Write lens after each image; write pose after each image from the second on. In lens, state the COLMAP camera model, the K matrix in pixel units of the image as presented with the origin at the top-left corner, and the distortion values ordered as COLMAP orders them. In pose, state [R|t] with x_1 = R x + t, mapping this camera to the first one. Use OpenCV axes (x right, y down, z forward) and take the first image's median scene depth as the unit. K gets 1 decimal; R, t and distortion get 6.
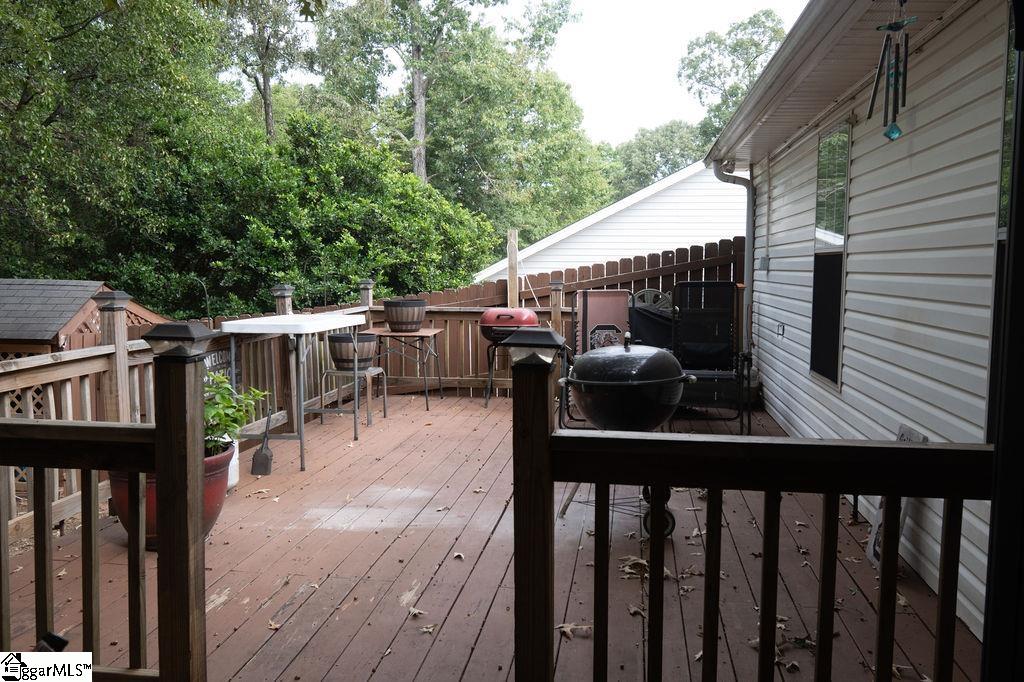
lens RADIAL K [[860.6, 0, 508.7], [0, 860.6, 344.5], [0, 0, 1]] dist [-0.006822, 0.003240]
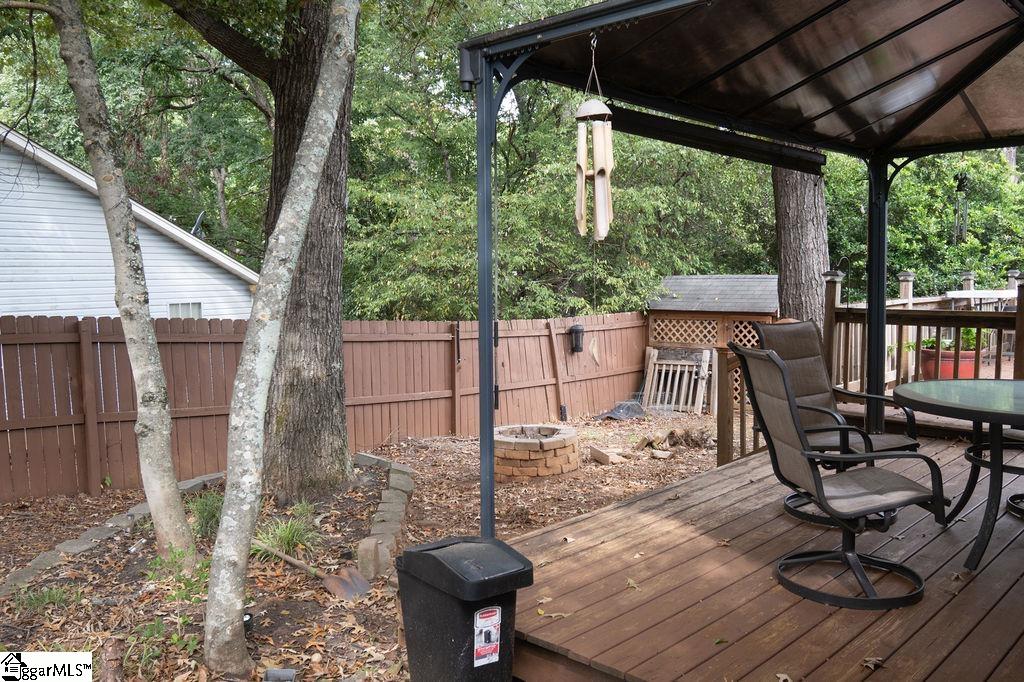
lens RADIAL K [[860.6, 0, 512.5], [0, 860.6, 344.9], [0, 0, 1]] dist [-0.006822, 0.003240]
pose [[0.822376, 0.030004, -0.568153, -0.024920], [-0.033149, 0.999439, 0.004798, 0.040494], [0.567978, 0.014888, 0.822909, -0.367167]]
